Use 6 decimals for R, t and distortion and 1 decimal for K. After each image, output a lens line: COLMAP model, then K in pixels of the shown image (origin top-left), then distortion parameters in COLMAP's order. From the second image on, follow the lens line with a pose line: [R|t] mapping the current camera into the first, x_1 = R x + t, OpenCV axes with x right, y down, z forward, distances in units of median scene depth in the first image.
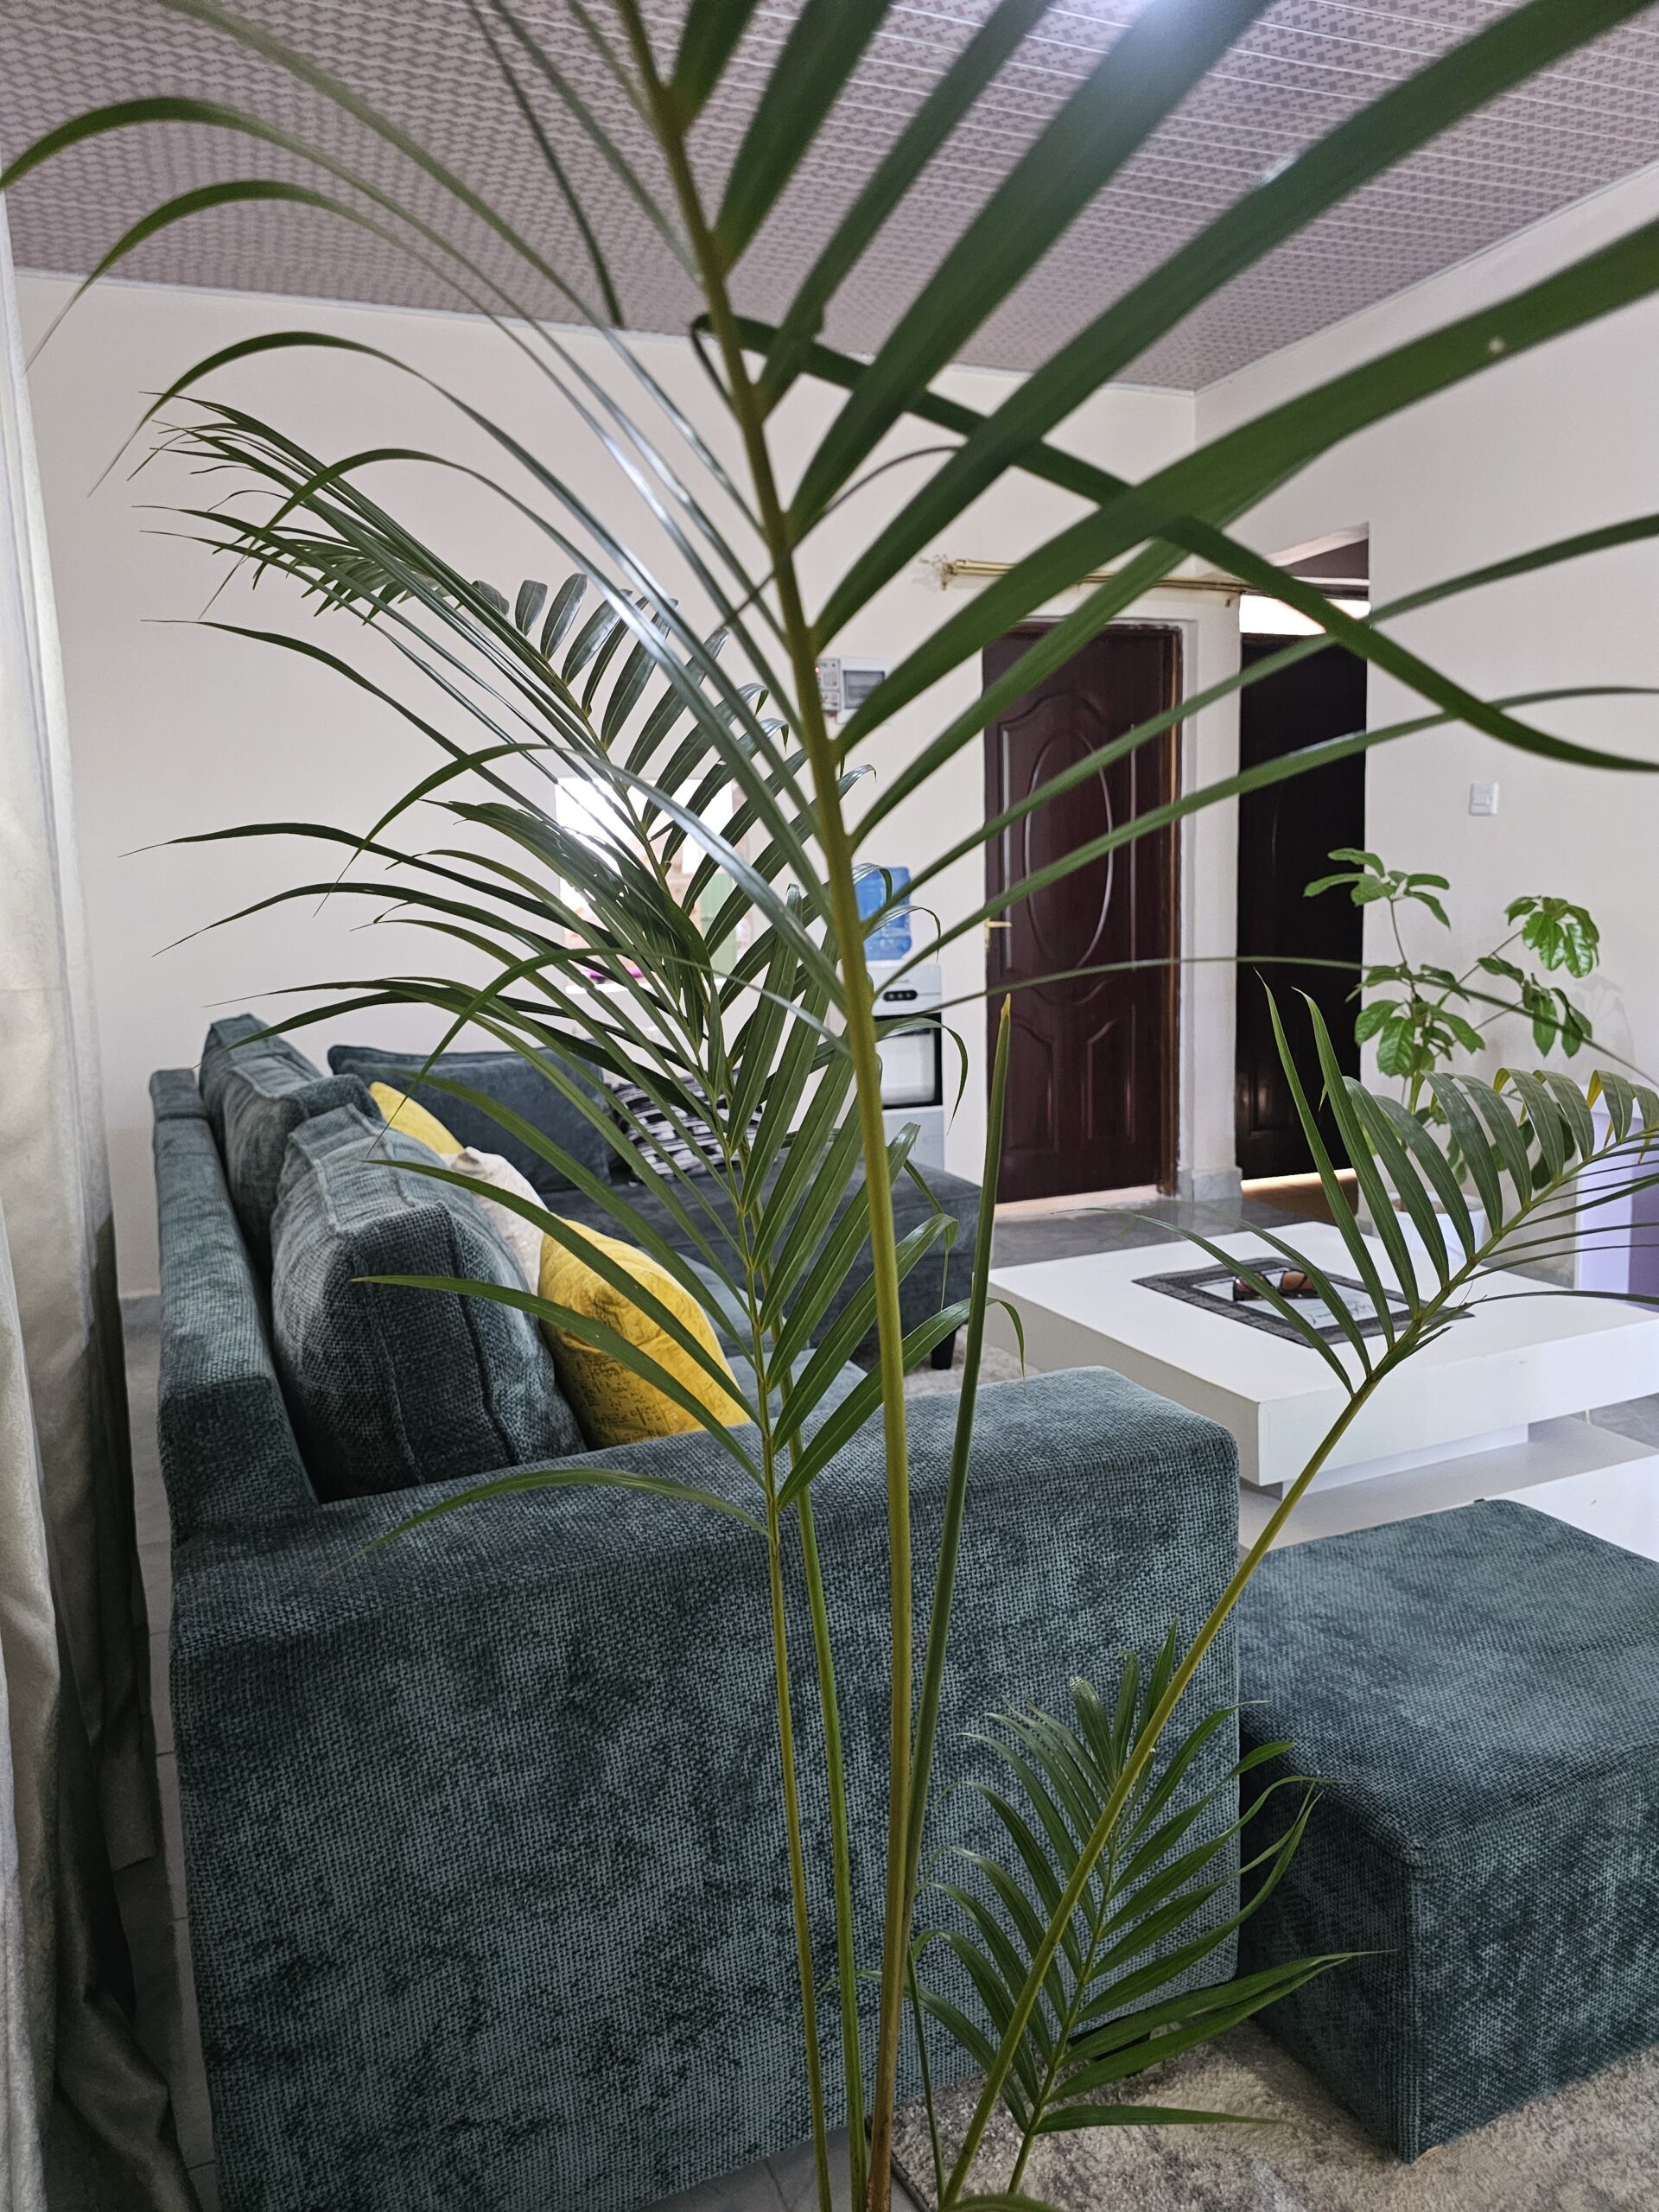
lens RADIAL K [[1522.3, 0, 799.1], [0, 1522.3, 1115.9], [0, 0, 1]] dist [0.059715, -0.051045]
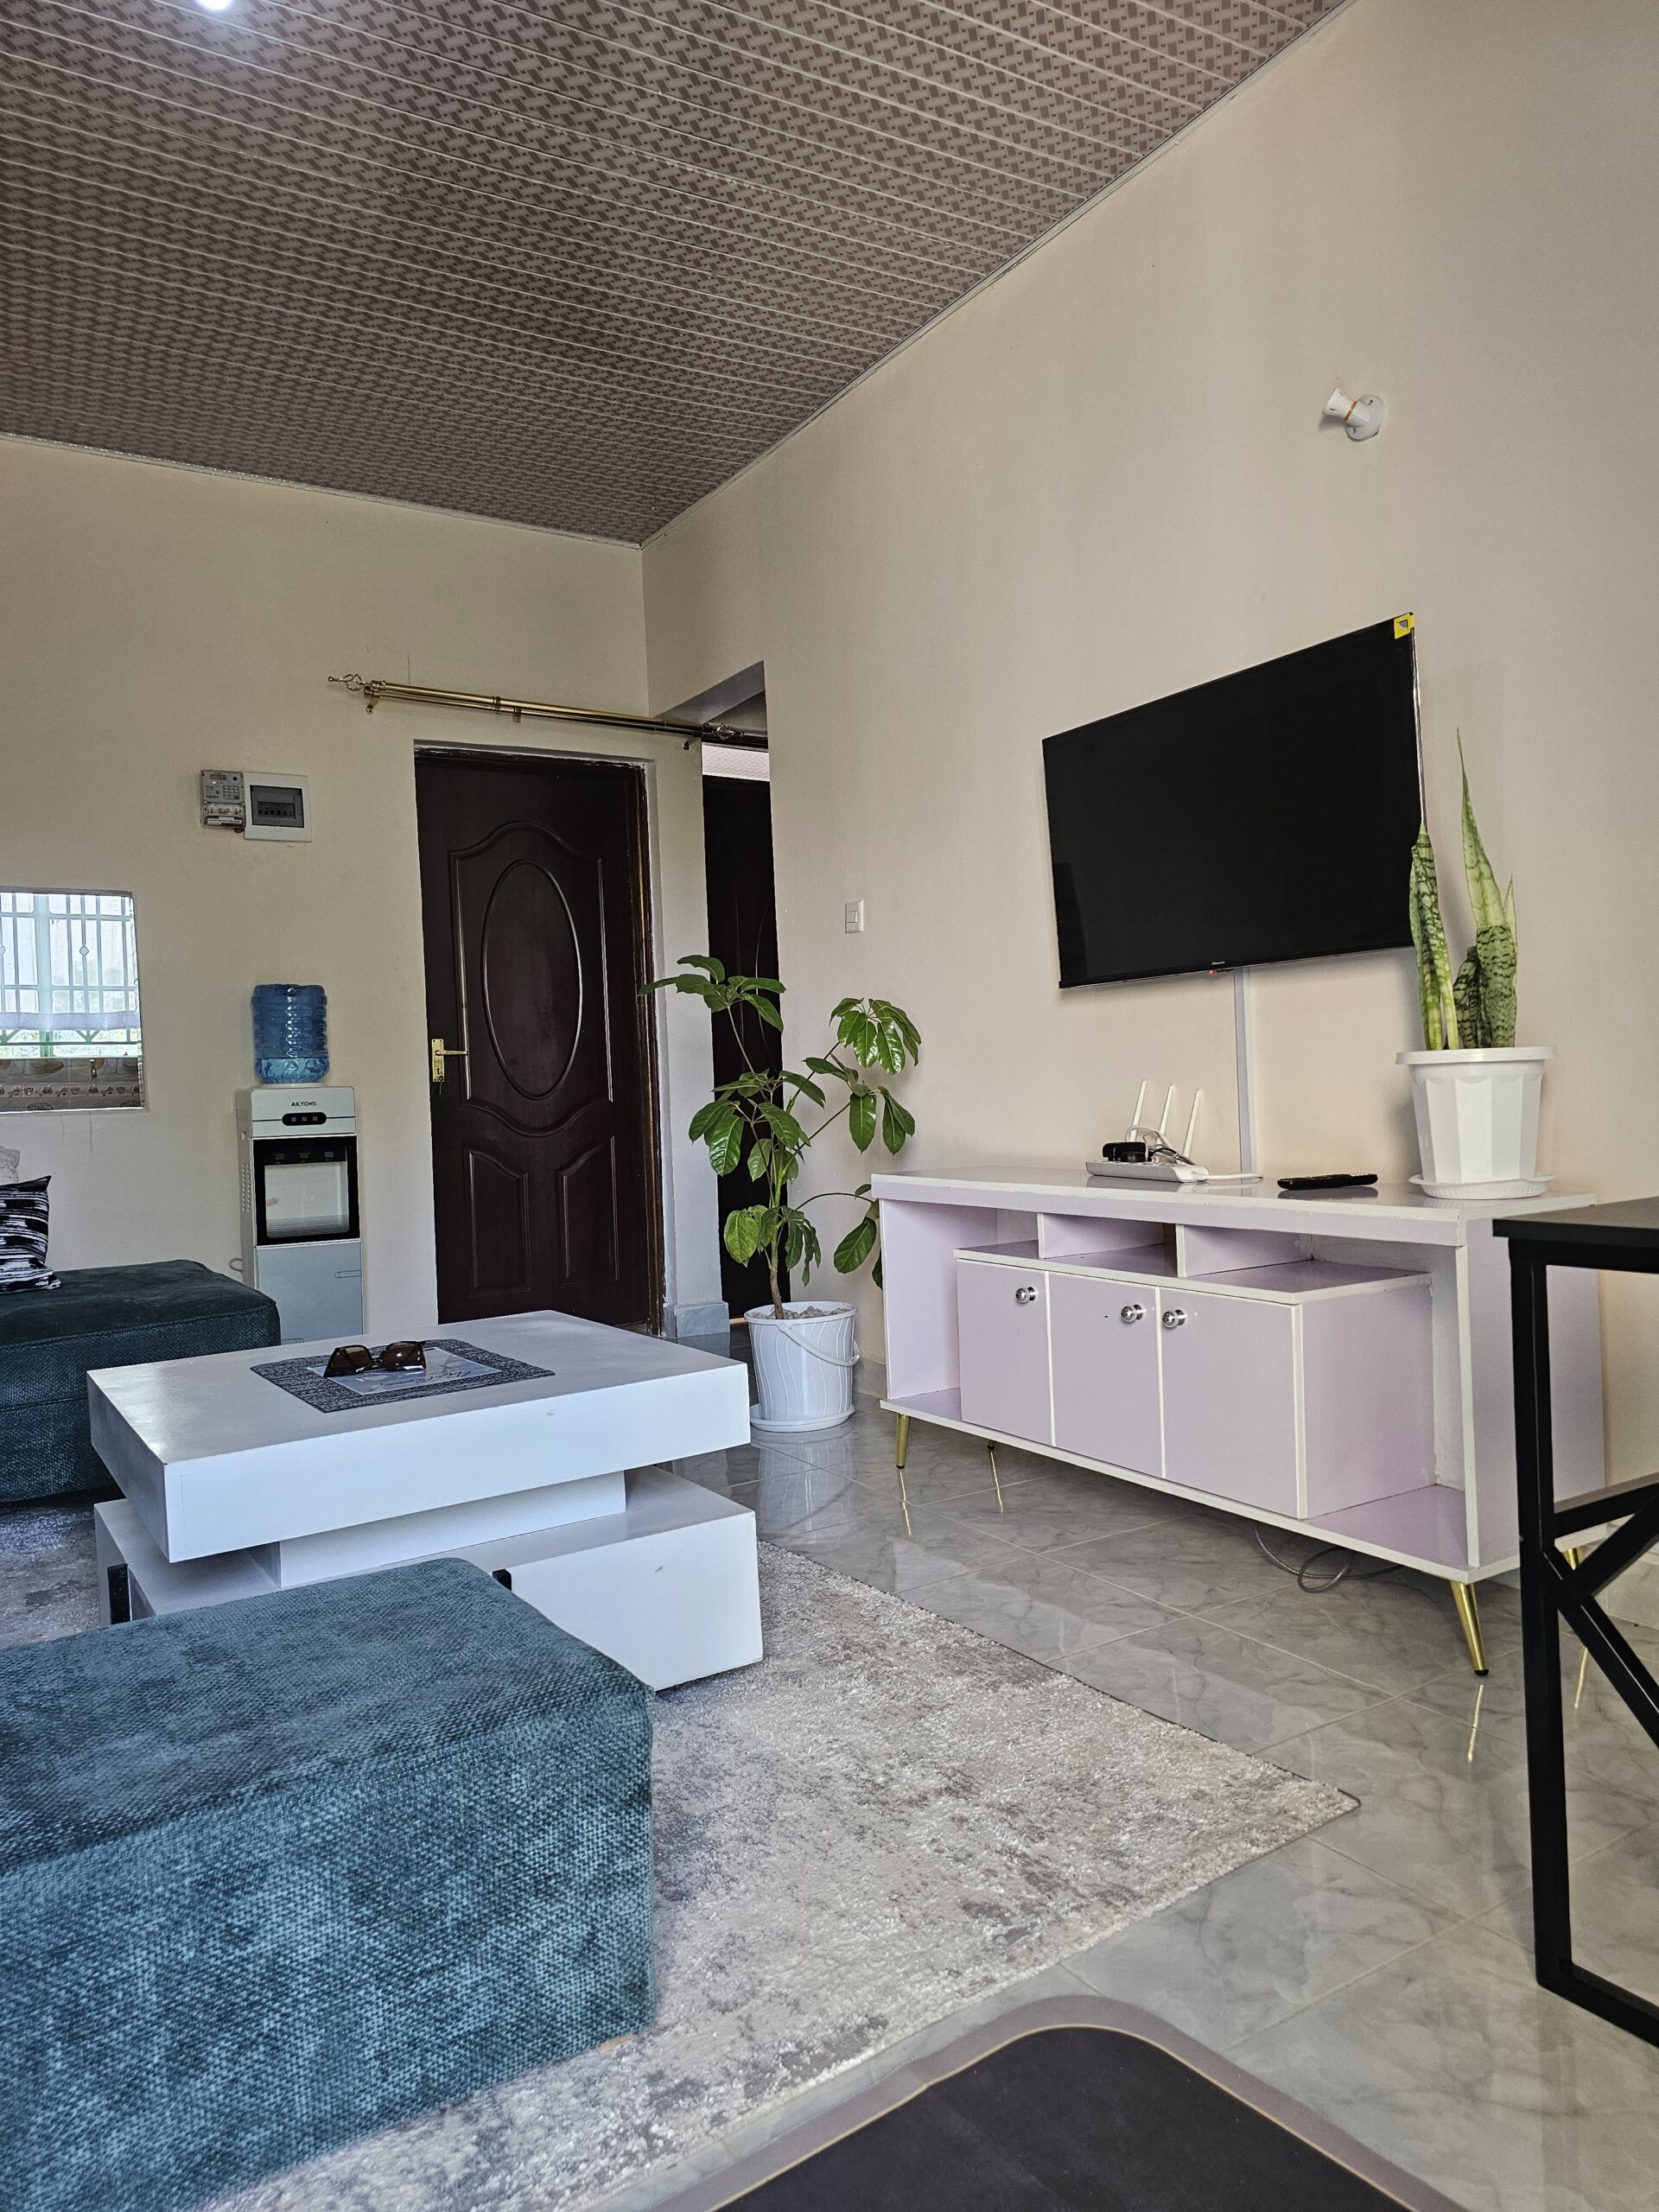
lens RADIAL K [[1522.3, 0, 867.2], [0, 1522.3, 1101.5], [0, 0, 1]] dist [0.059715, -0.051045]
pose [[0.983353, -0.005972, 0.181608, 0.299483], [0.031043, 0.990288, -0.135524, 0.062783], [-0.179034, 0.138906, 0.973988, 0.022601]]
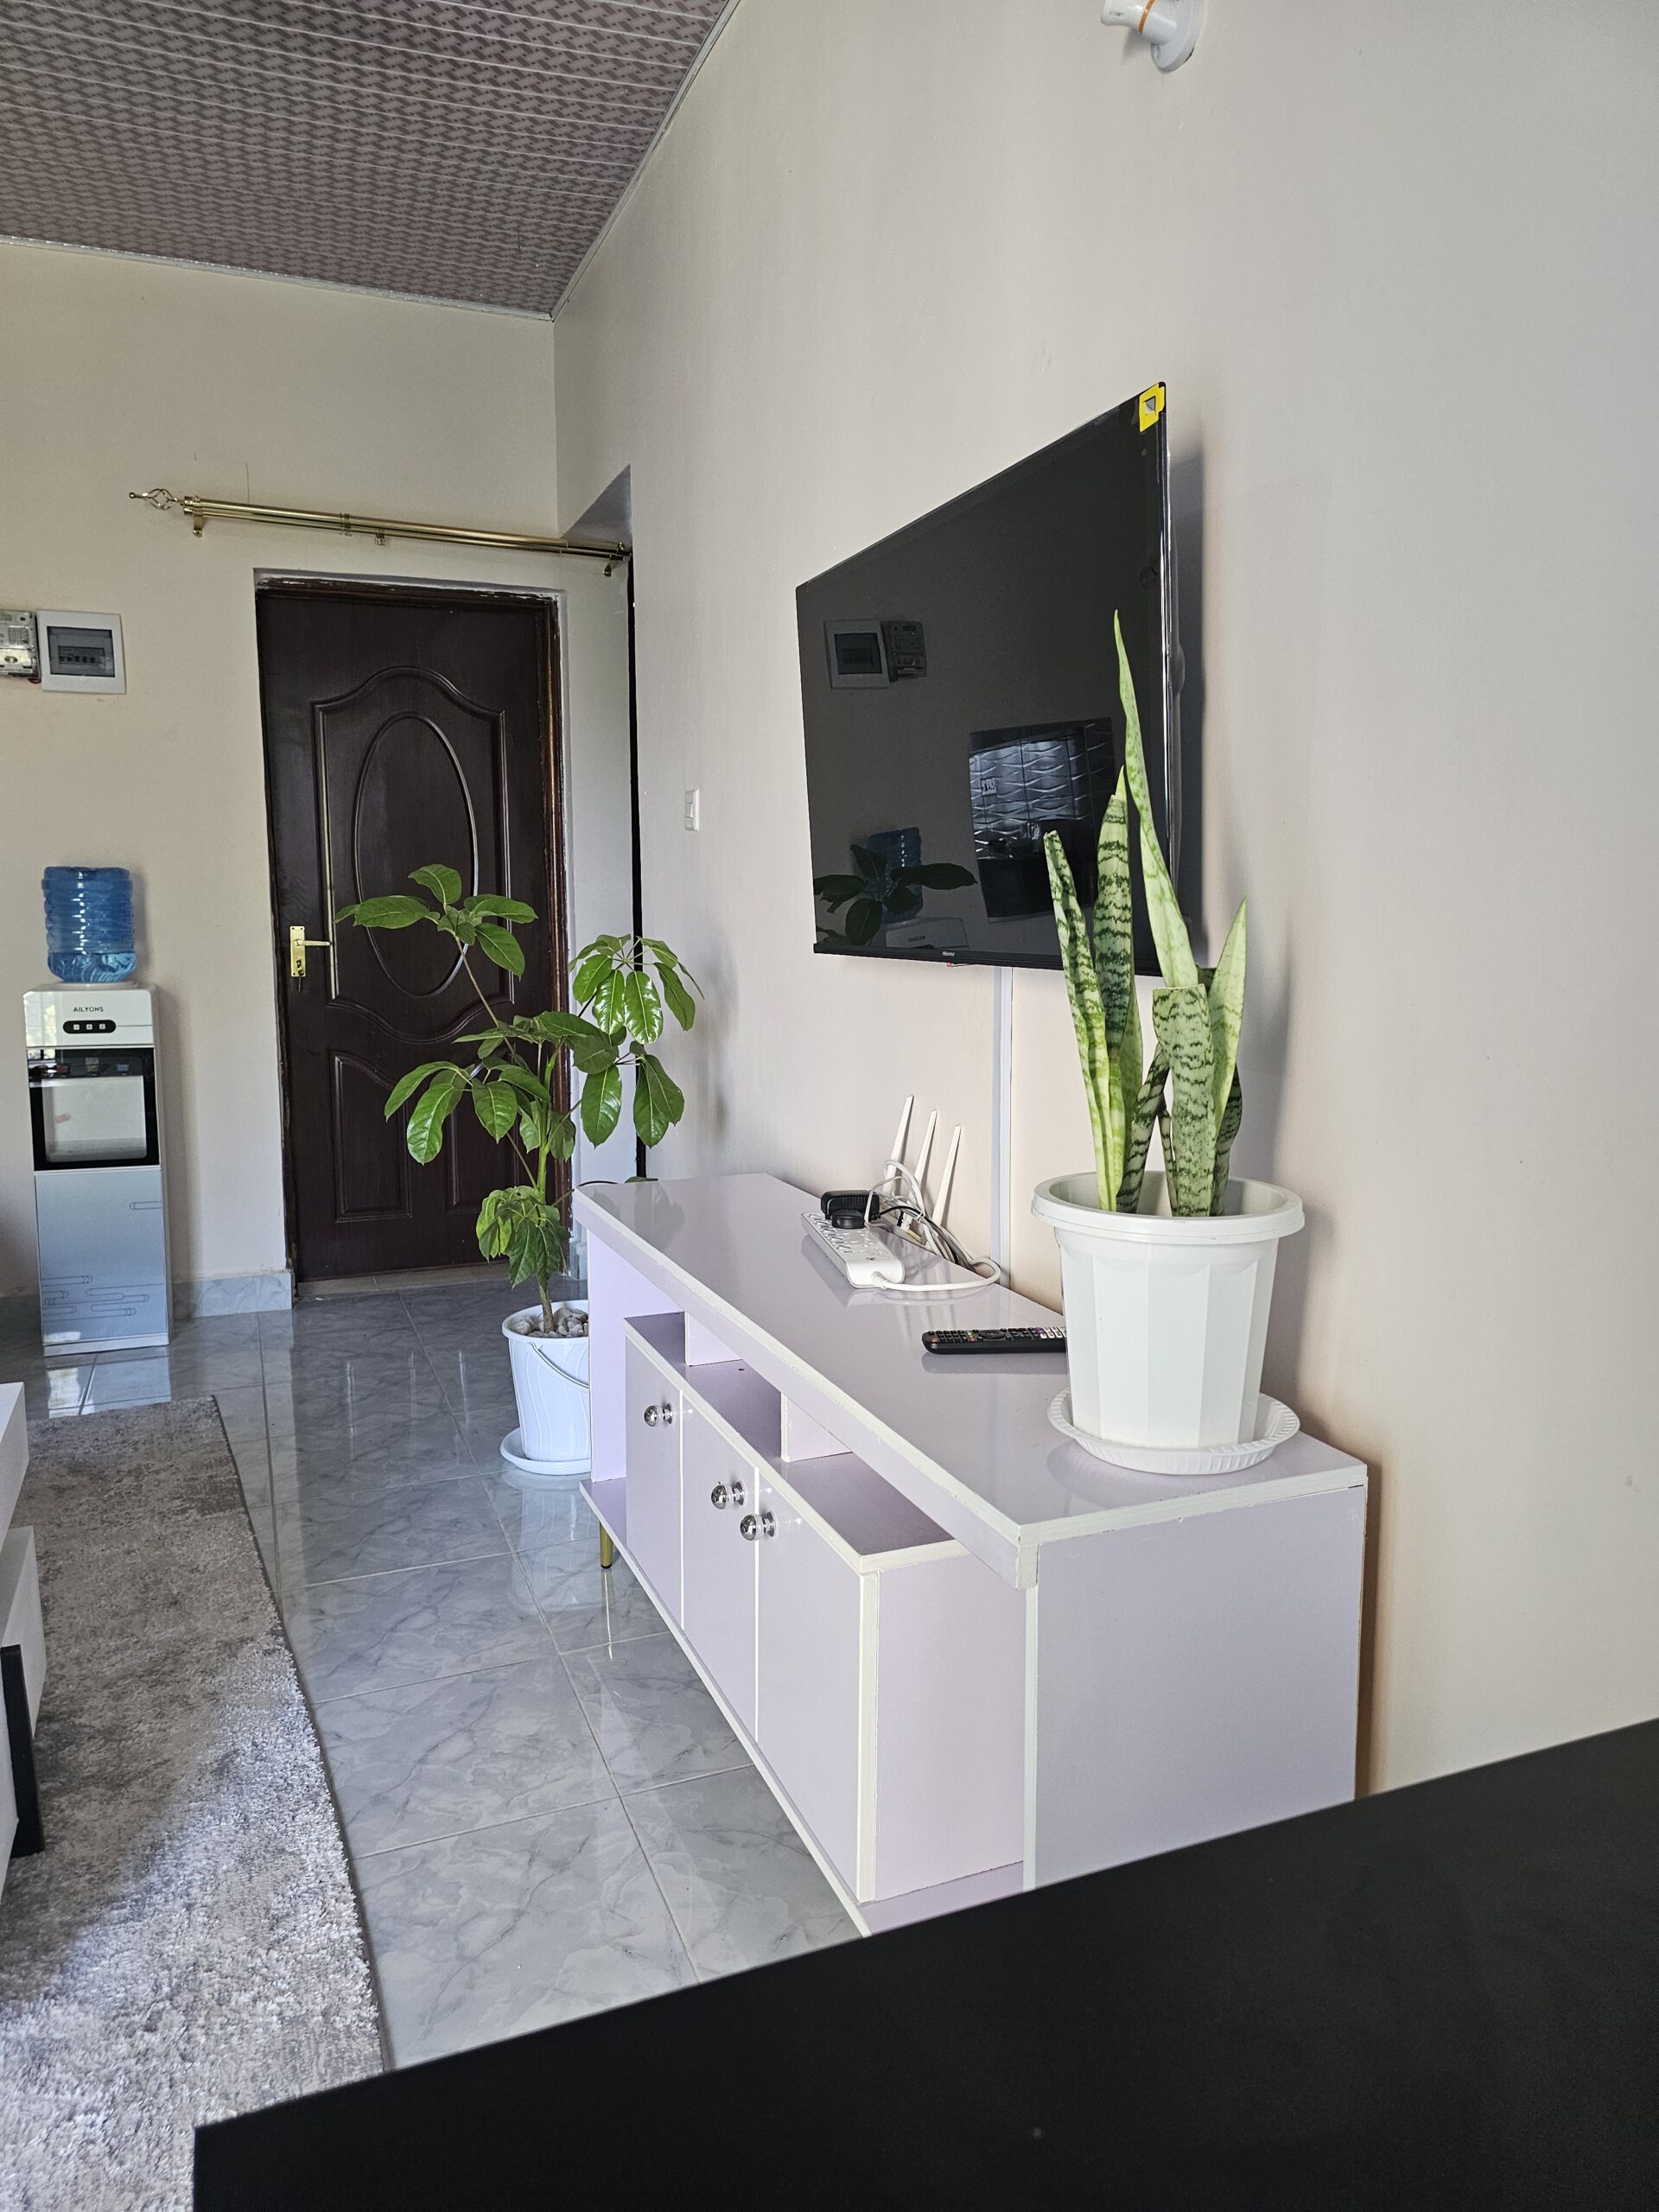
lens RADIAL K [[1522.3, 0, 825.5], [0, 1522.3, 1081.7], [0, 0, 1]] dist [0.059715, -0.051045]
pose [[0.999394, 0.033406, -0.009777, 0.591313], [-0.033644, 0.999116, -0.025203, -0.053412], [0.008926, 0.025516, 0.999635, 0.239805]]
